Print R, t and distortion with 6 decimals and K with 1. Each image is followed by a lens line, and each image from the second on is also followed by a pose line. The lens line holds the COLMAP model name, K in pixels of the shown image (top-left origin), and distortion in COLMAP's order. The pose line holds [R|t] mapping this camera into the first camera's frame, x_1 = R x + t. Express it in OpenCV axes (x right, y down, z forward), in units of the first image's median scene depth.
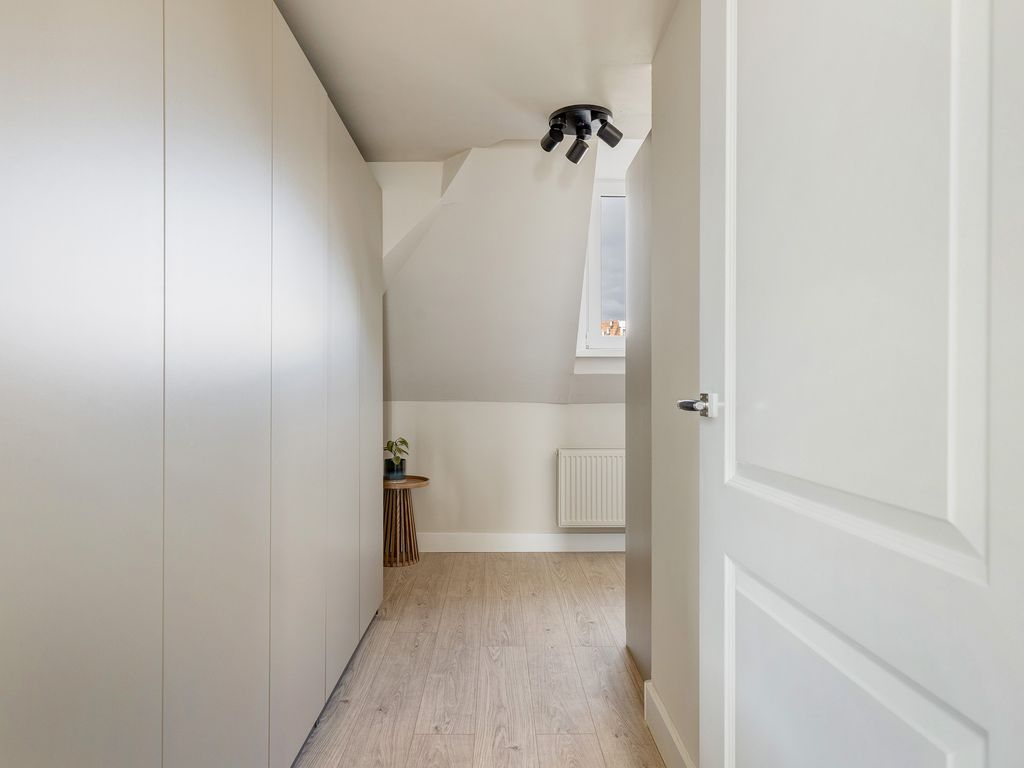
lens RADIAL K [[609.9, 0, 507.1], [0, 609.9, 385.0], [0, 0, 1]] dist [-0.009982, -0.001257]
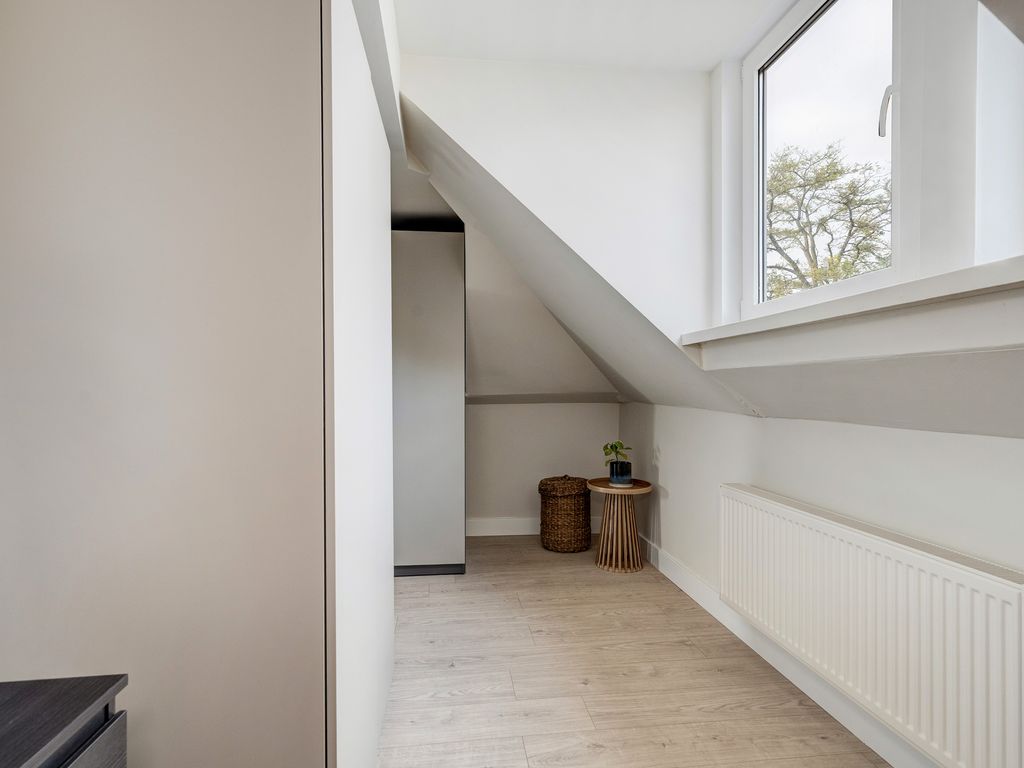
lens RADIAL K [[522.6, 0, 512.9], [0, 522.6, 383.3], [0, 0, 1]] dist [0.004242, -0.000101]
pose [[0.143669, -0.005537, -0.989610, 0.703716], [-0.002200, 0.999980, -0.005915, 0.000603], [0.989623, 0.003027, 0.143654, 0.787830]]
